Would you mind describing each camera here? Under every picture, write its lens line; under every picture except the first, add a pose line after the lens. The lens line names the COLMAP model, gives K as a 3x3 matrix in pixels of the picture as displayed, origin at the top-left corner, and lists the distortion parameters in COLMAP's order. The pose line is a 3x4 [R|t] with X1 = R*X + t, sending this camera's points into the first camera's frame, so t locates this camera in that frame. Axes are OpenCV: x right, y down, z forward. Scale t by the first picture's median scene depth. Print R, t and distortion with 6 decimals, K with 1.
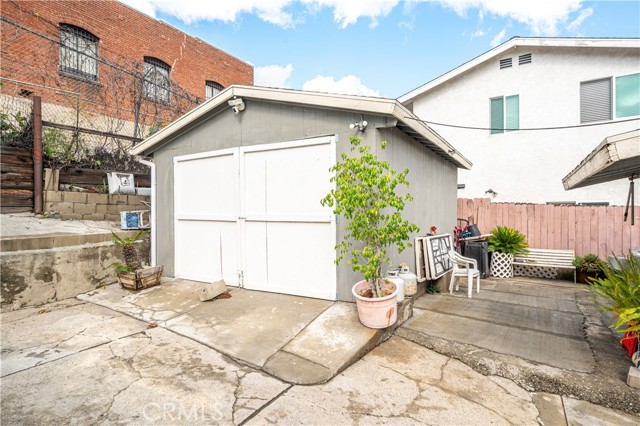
lens RADIAL K [[339.5, 0, 319.2], [0, 339.5, 216.3], [0, 0, 1]] dist [-0.003635, -0.001426]
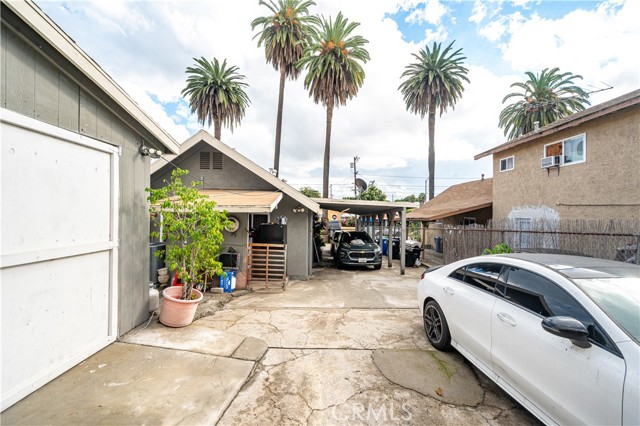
lens RADIAL K [[271.9, 0, 314.3], [0, 271.9, 214.8], [0, 0, 1]] dist [0.005012, 0.000714]
pose [[-0.490377, -0.008548, 0.871468, -0.606872], [-0.006928, 0.999959, 0.005910, -0.057494], [-0.871483, -0.003140, -0.490416, 0.687404]]
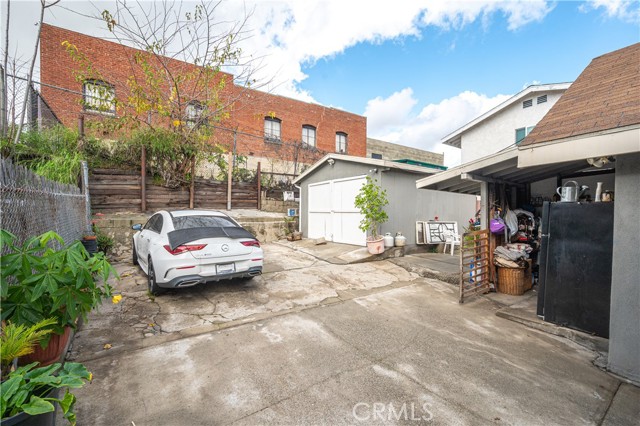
lens RADIAL K [[258.3, 0, 315.7], [0, 258.3, 212.8], [0, 0, 1]] dist [-0.000623, -0.000336]
pose [[0.903558, 0.005290, -0.428432, 0.373038], [-0.011729, 0.999854, -0.012392, 0.036186], [0.428304, 0.016222, 0.903489, -0.556115]]
